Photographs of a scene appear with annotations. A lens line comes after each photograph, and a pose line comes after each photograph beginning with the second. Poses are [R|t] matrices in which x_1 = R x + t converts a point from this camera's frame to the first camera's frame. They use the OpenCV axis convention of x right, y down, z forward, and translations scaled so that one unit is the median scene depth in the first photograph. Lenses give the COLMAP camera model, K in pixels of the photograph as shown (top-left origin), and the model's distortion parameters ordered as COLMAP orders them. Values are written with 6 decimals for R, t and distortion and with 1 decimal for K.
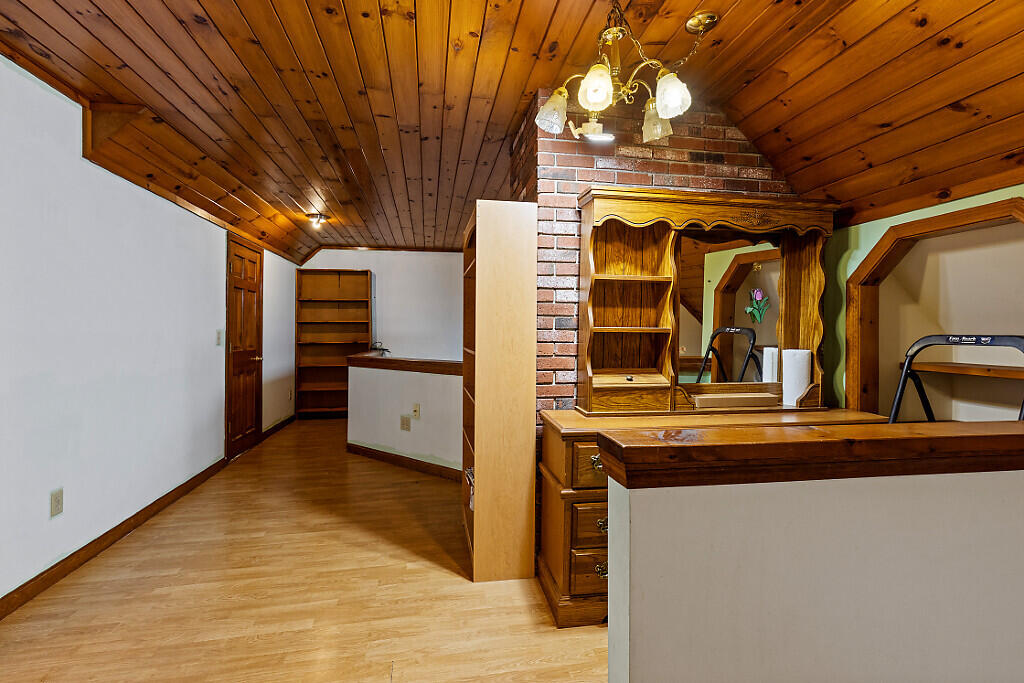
lens RADIAL K [[461.9, 0, 510.5], [0, 461.9, 334.2], [0, 0, 1]] dist [-0.000926, -0.001194]
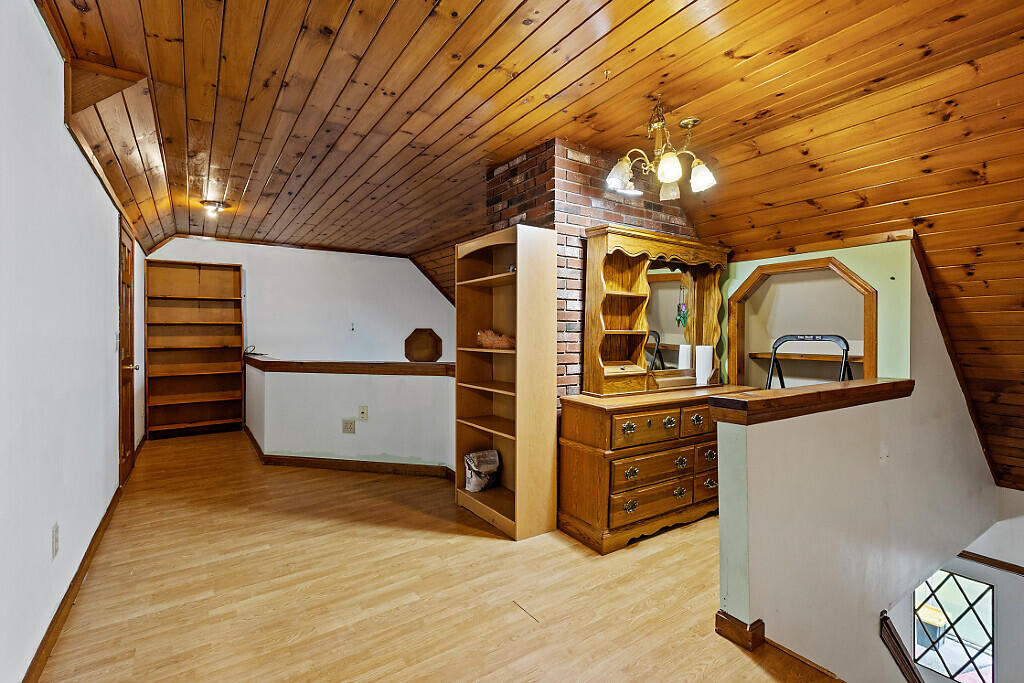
lens RADIAL K [[461.9, 0, 512.5], [0, 461.9, 341.8], [0, 0, 1]] dist [-0.000926, -0.001194]
pose [[0.912605, -0.009699, 0.408728, -0.547299], [0.004873, 0.999906, 0.012846, 0.000032], [-0.408814, -0.009732, 0.912566, -0.087936]]
